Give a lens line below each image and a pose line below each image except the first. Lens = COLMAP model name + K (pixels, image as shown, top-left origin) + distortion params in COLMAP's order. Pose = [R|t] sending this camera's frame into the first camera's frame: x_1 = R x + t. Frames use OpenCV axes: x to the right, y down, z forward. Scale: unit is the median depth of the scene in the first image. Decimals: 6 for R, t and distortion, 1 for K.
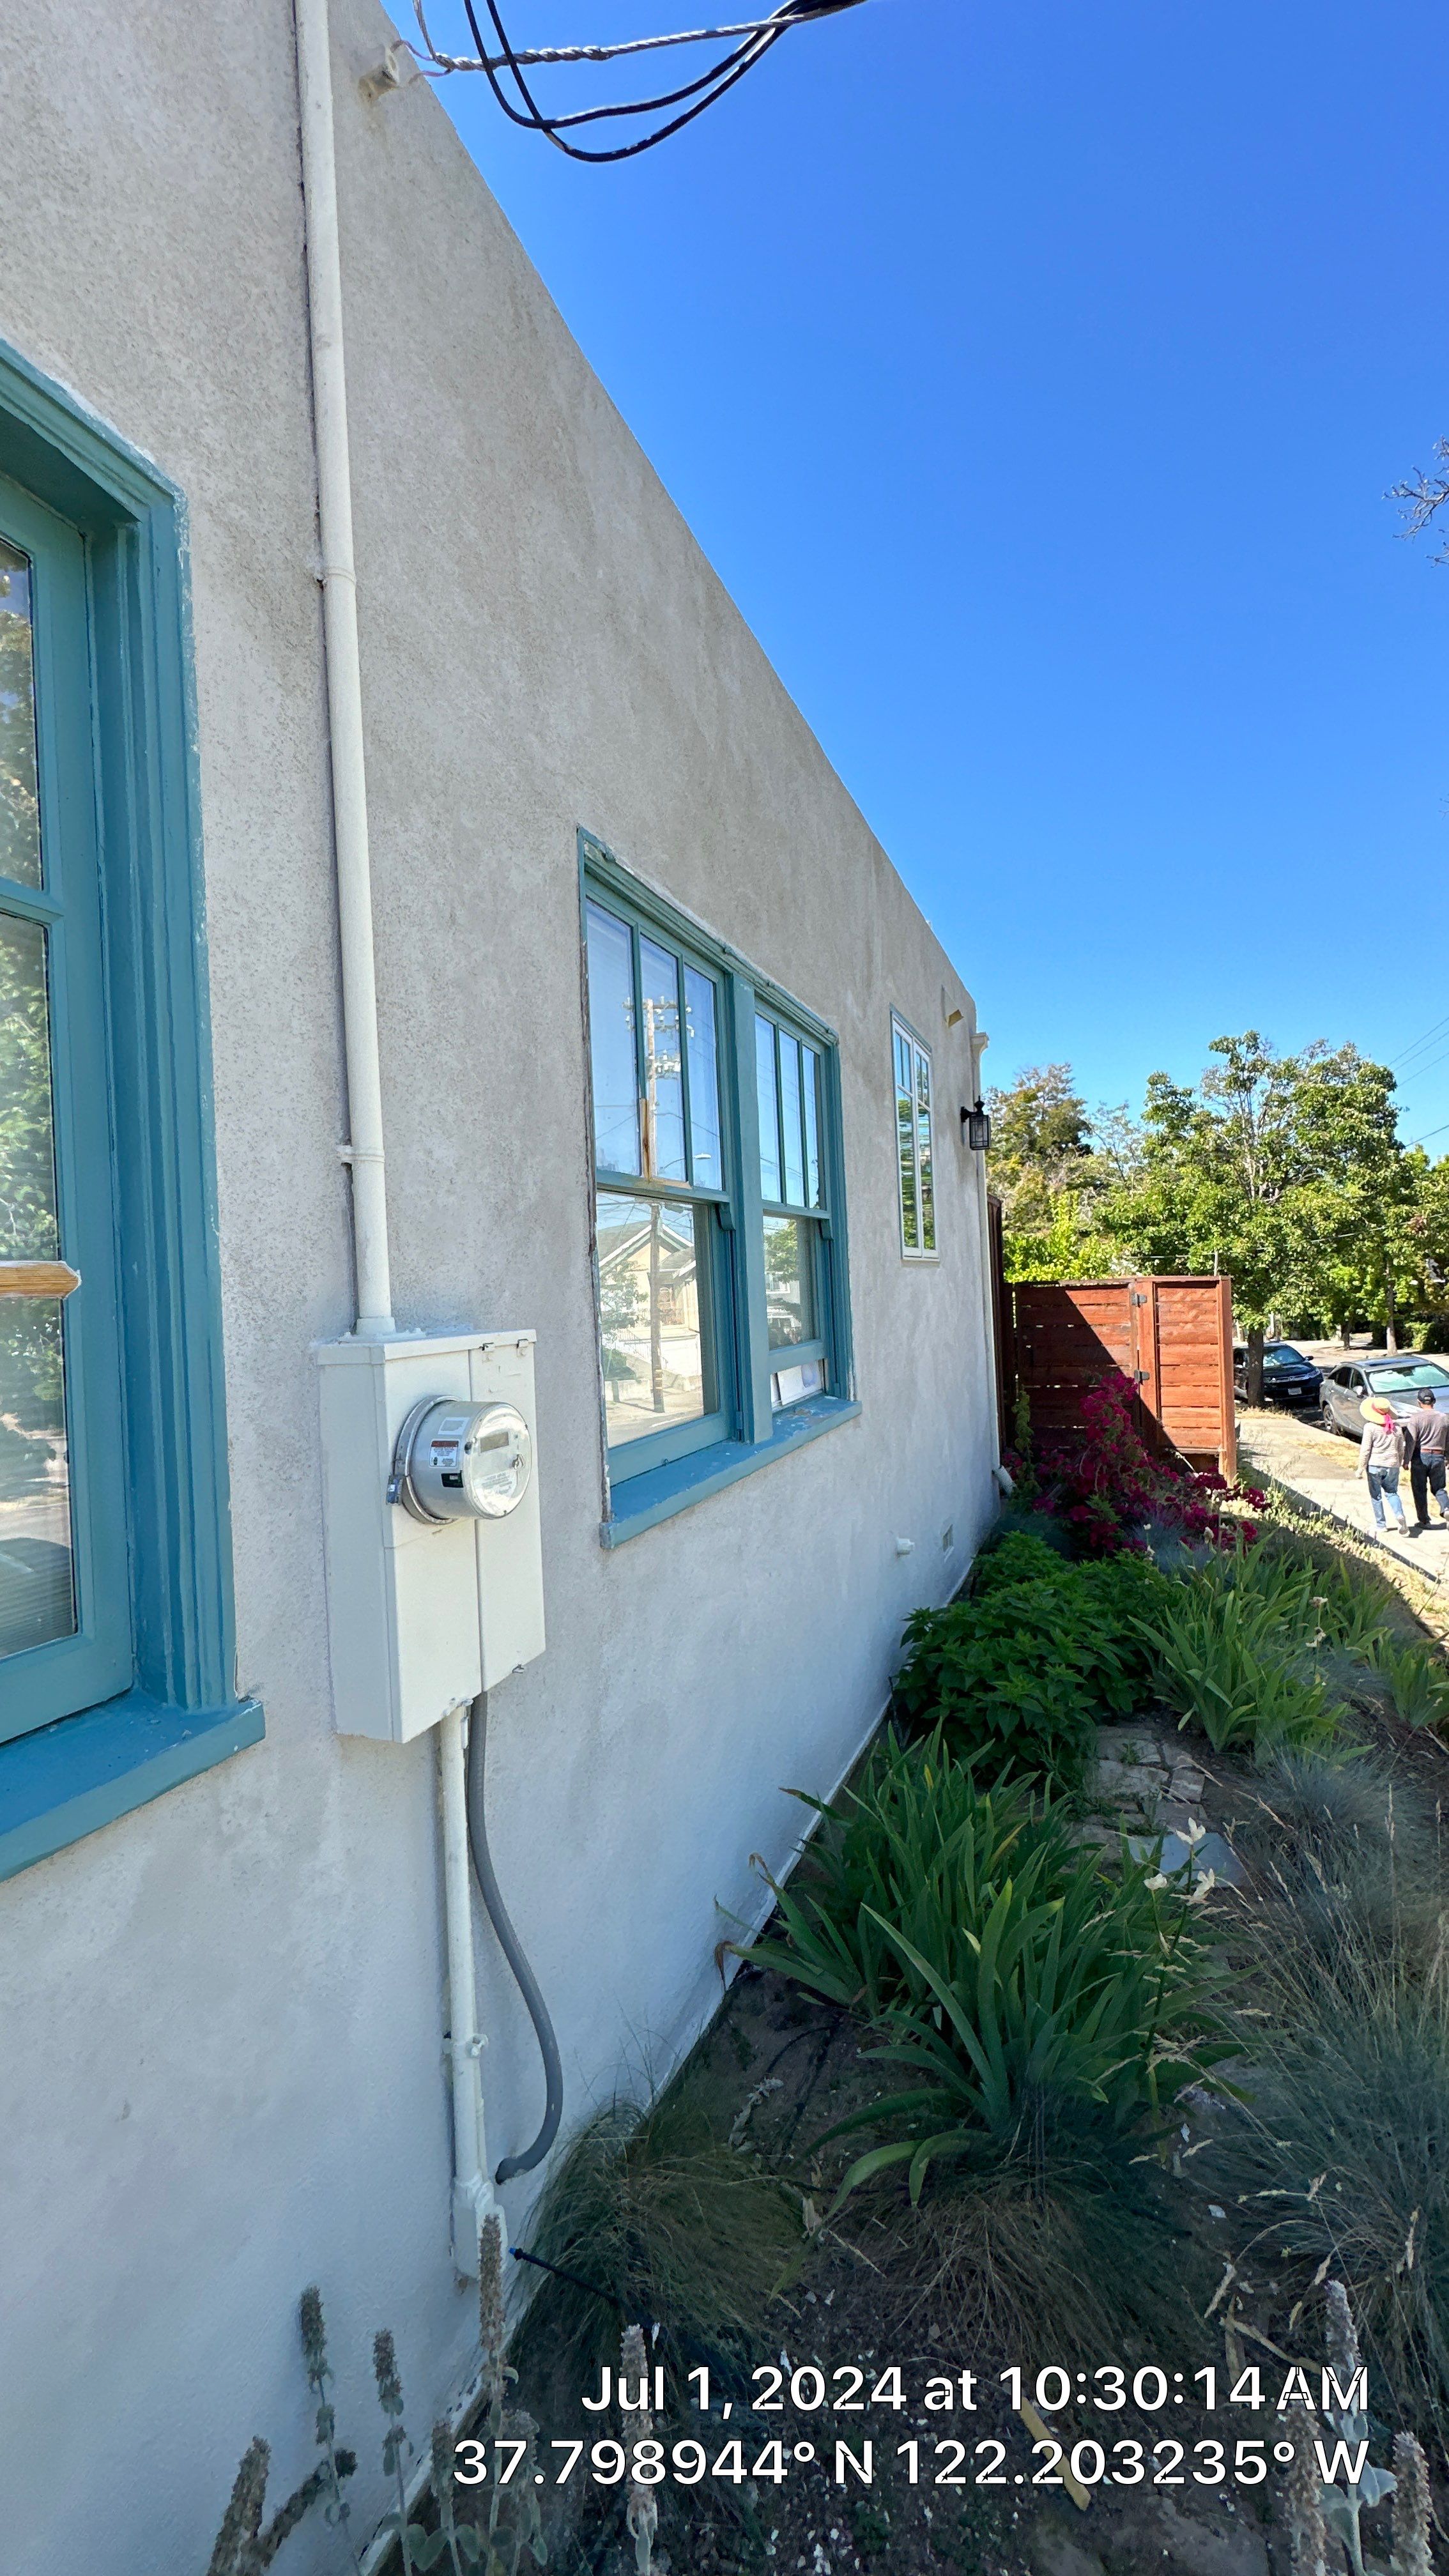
lens RADIAL K [[1029.7, 0, 724.5], [0, 1029.7, 1288.0], [0, 0, 1]] dist [-0.005924, 0.000184]
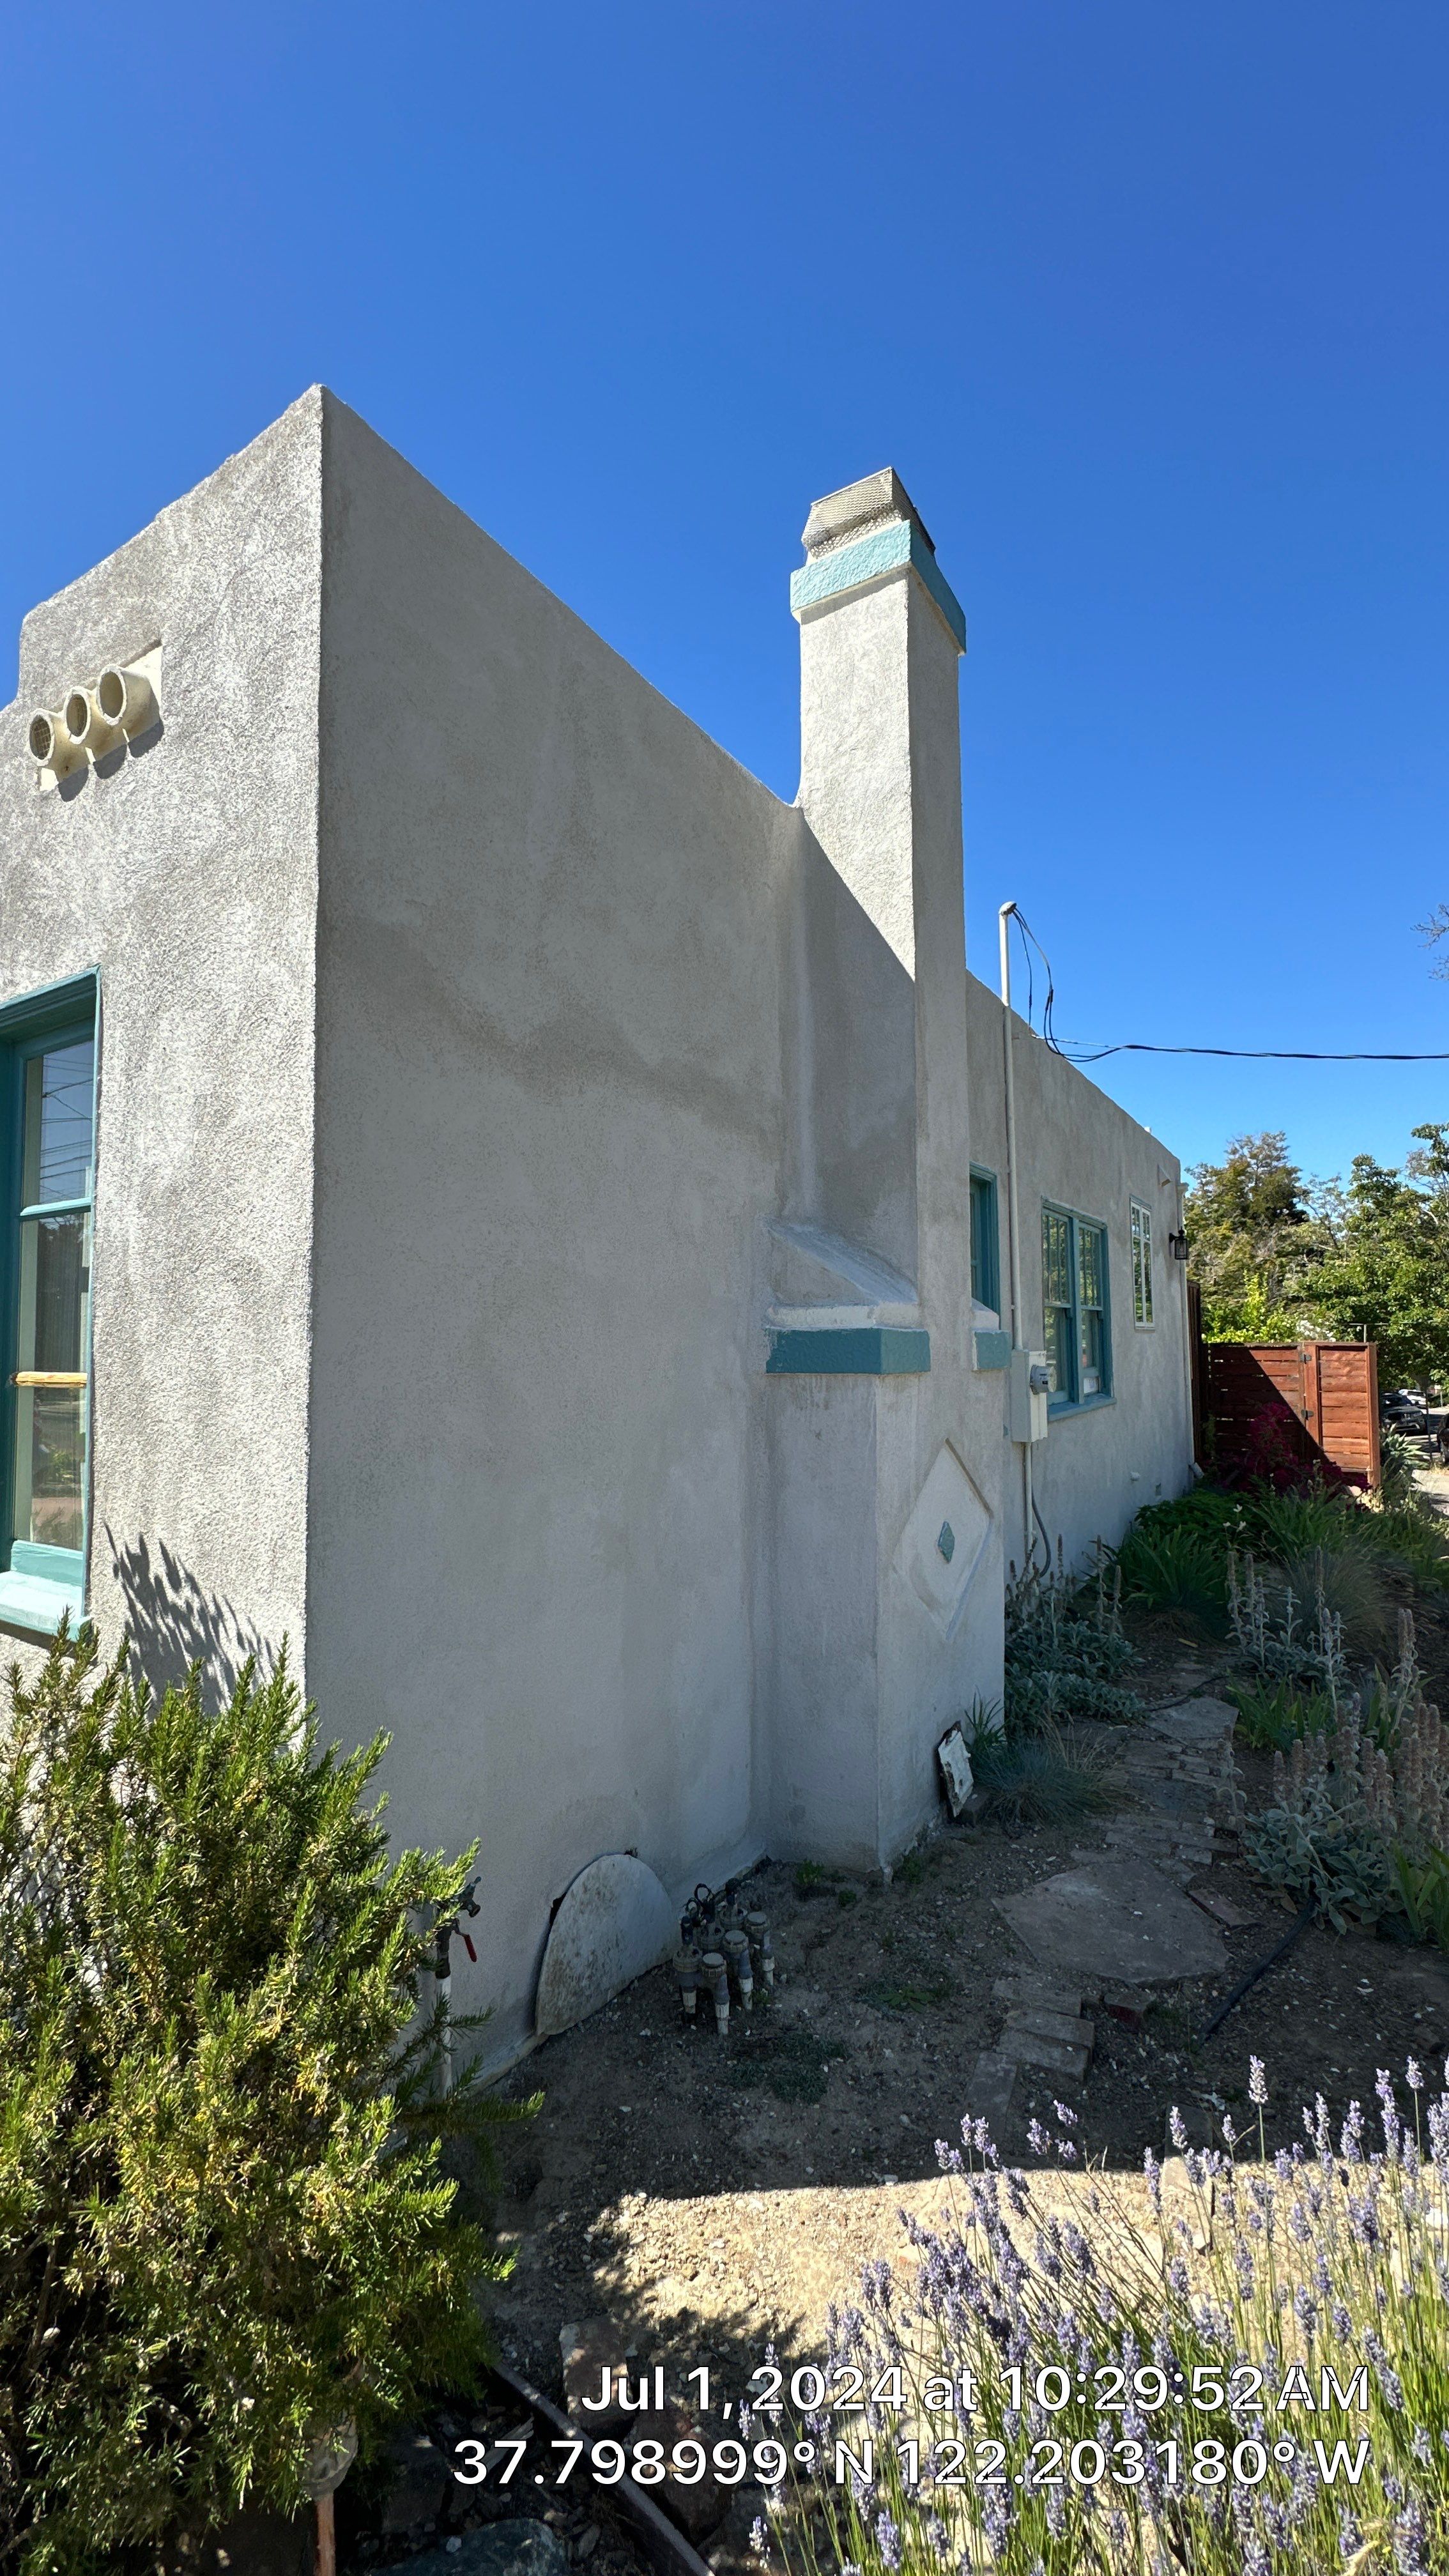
lens RADIAL K [[1029.7, 0, 724.5], [0, 1029.7, 1288.0], [0, 0, 1]] dist [-0.005924, 0.000184]
pose [[0.982835, 0.019877, -0.183411, -0.047828], [-0.028681, 0.998554, -0.045473, 0.001015], [0.182242, 0.049953, 0.981984, -0.213628]]
